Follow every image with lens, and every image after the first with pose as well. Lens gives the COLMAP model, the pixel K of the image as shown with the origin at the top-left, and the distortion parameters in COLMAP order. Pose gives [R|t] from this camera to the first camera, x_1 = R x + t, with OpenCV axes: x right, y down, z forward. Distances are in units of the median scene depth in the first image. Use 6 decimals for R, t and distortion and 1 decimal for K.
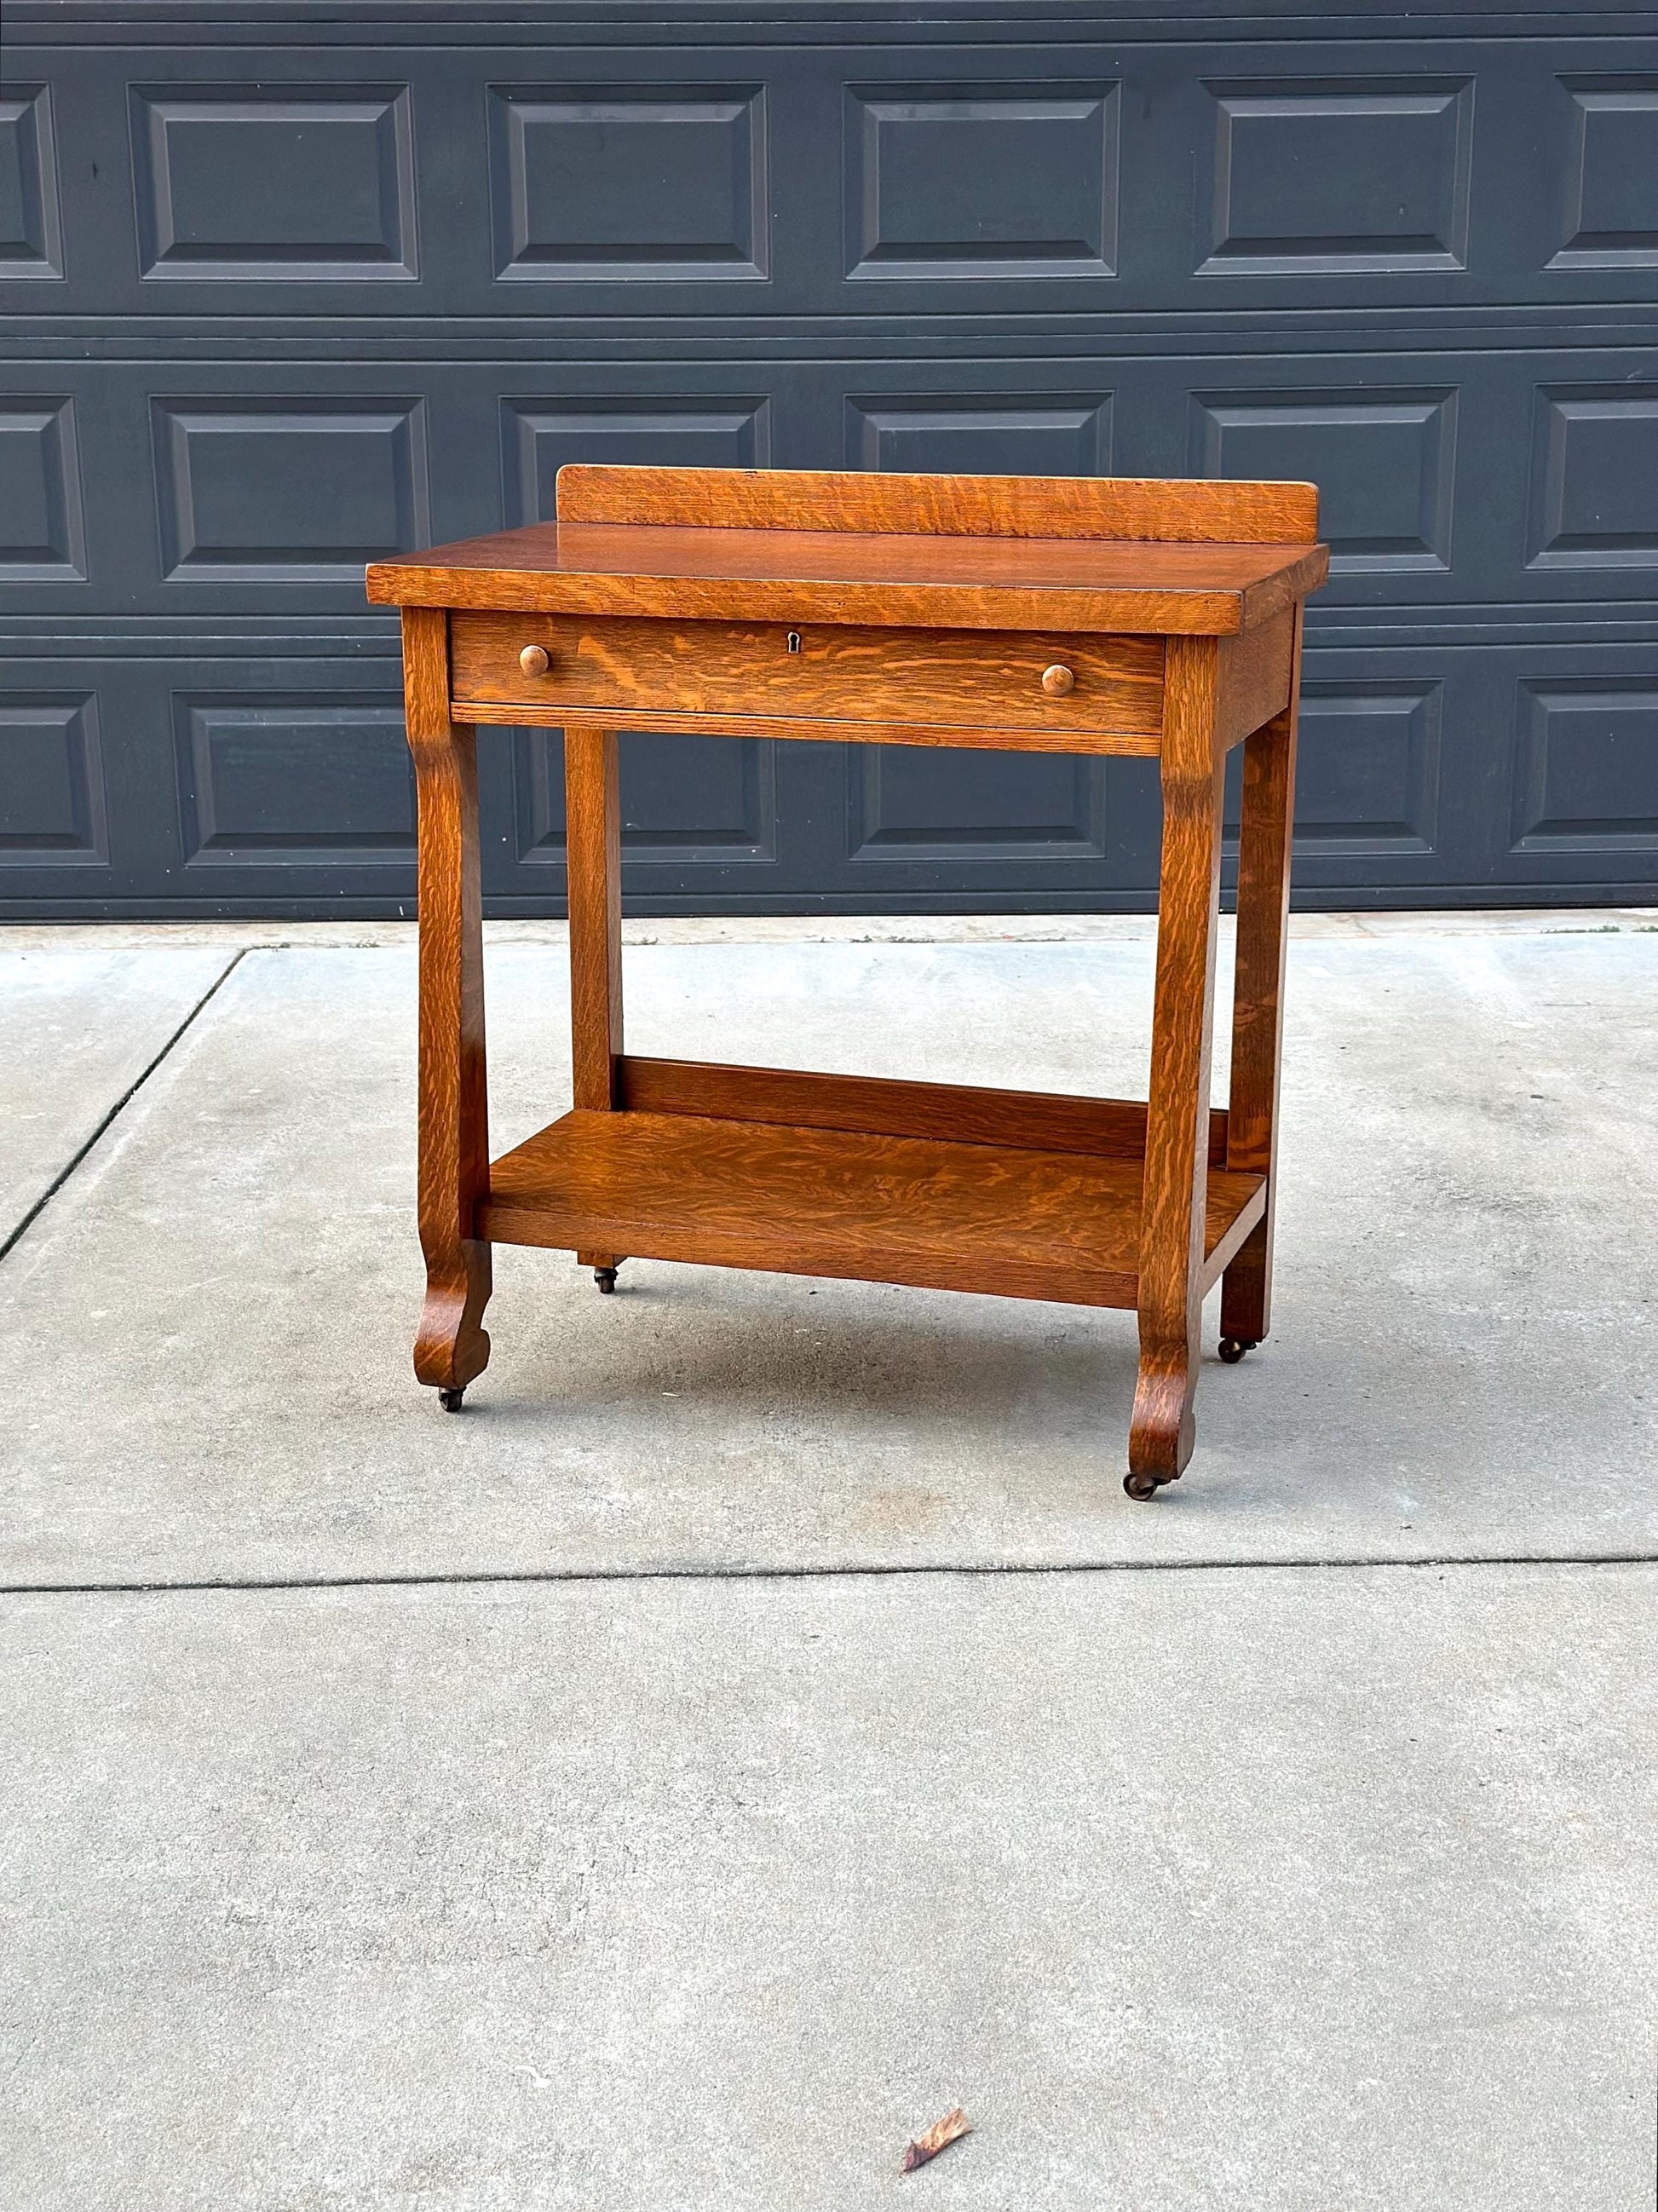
lens RADIAL K [[3087.3, 0, 826.3], [0, 3087.3, 1110.2], [0, 0, 1]] dist [0.183722, 0.000000]
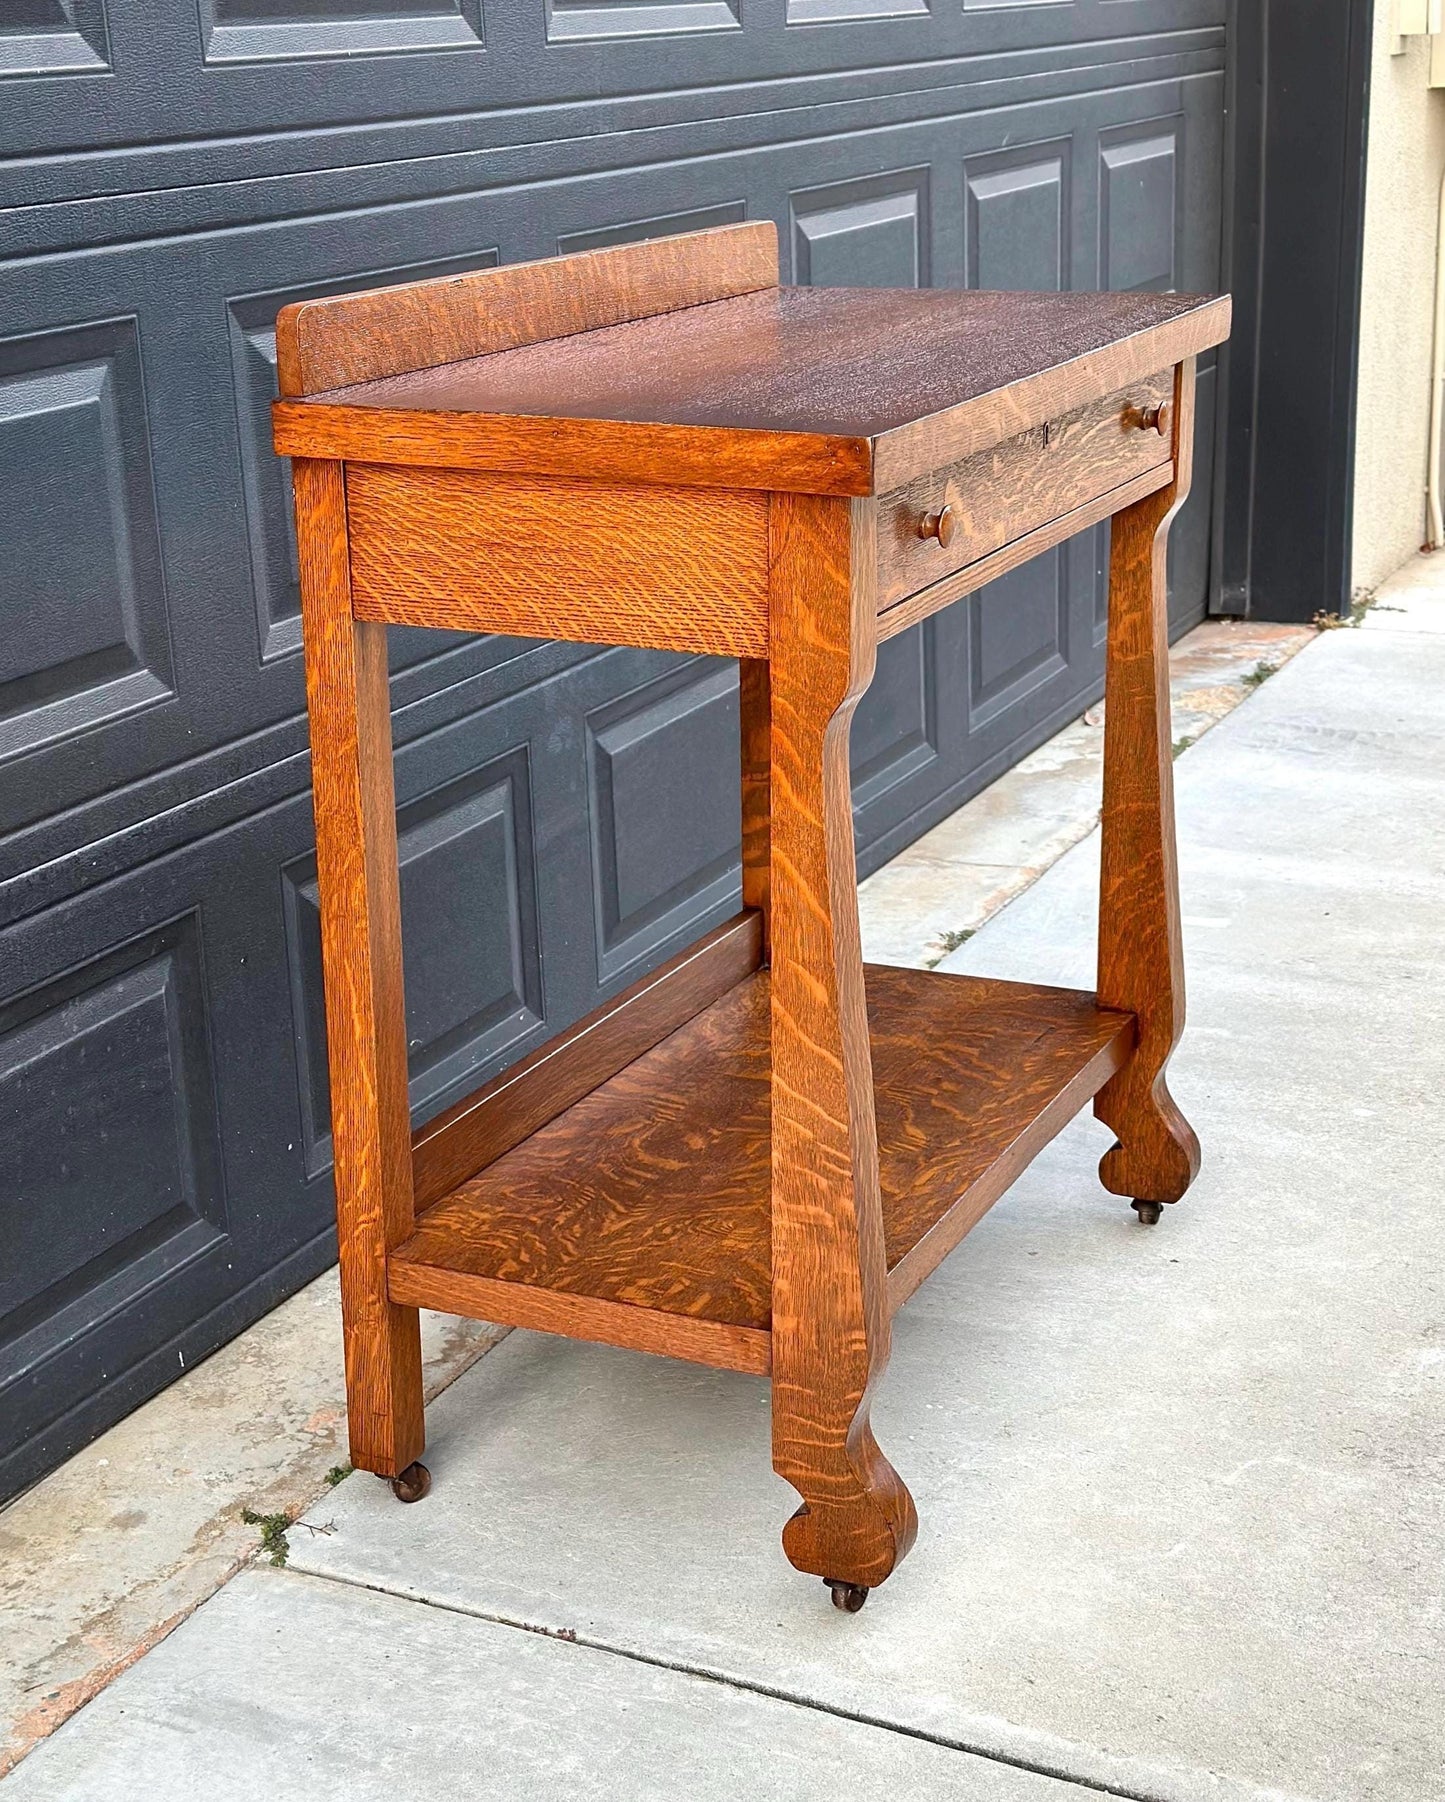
lens RADIAL K [[2880.8, 0, 707.2], [0, 2880.8, 942.6], [0, 0, 1]] dist [0.150826, 0.000000]
pose [[0.106292, -0.312117, 0.944079, -0.767791], [0.284794, 0.919236, 0.271840, -0.254826], [-0.952677, 0.239974, 0.186597, 0.948601]]
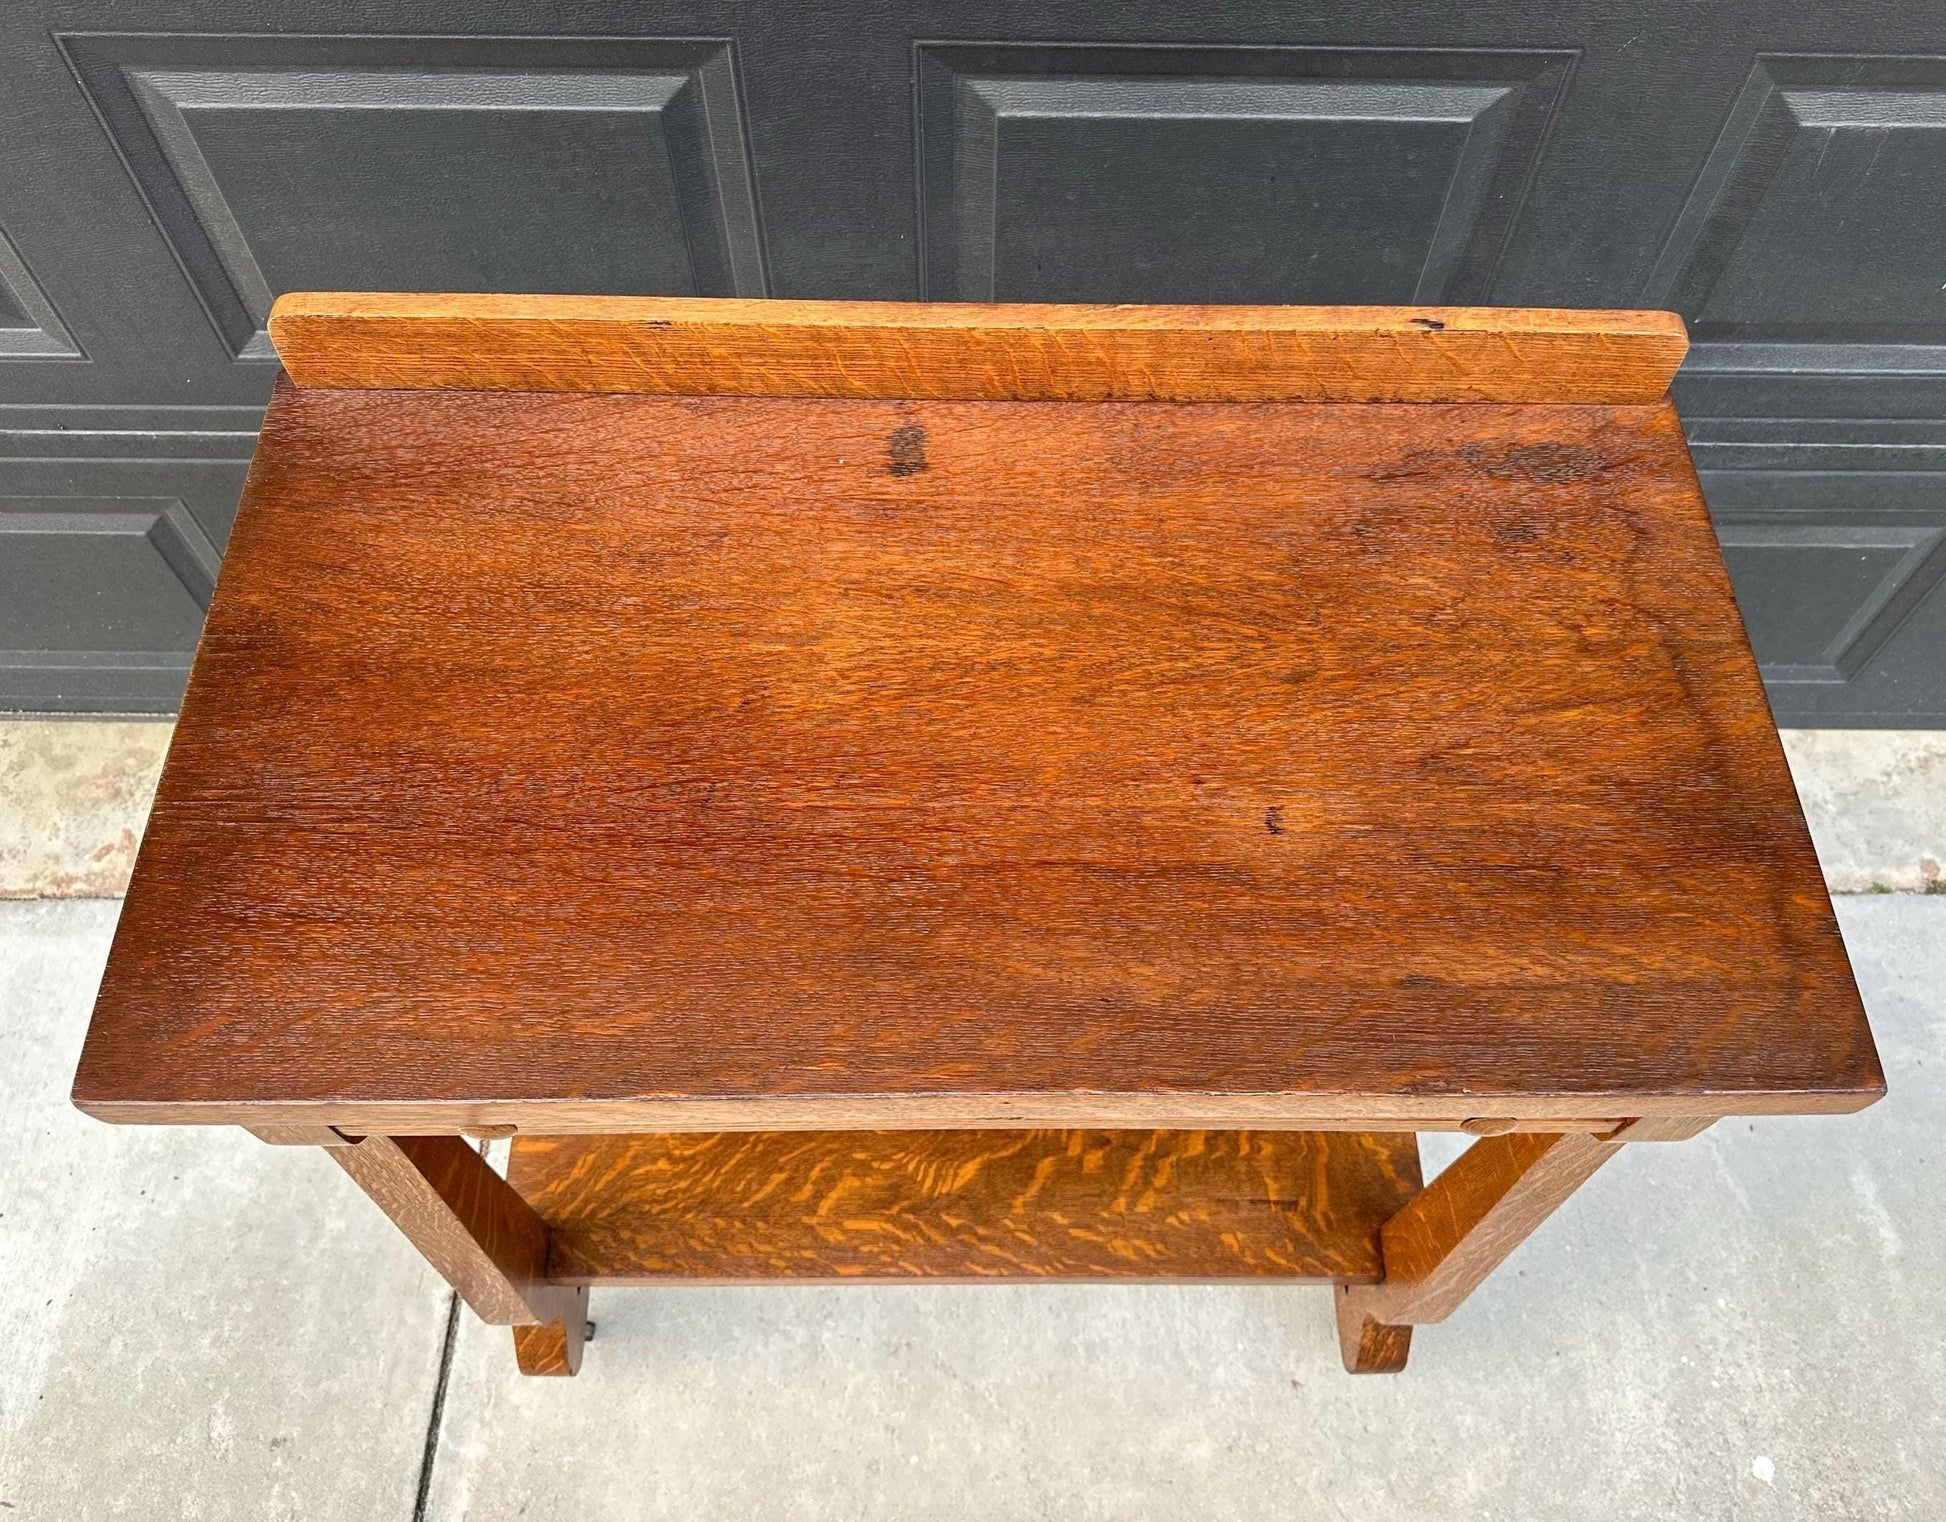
lens RADIAL K [[1526.1, 0, 990.3], [0, 1526.1, 719.0], [0, 0, 1]] dist [0.054638, -0.077323]
pose [[0.943040, -0.272278, 0.191154, -0.043777], [0.063334, 0.711018, 0.700316, -0.374958], [-0.326594, -0.648320, 0.687763, 0.833041]]
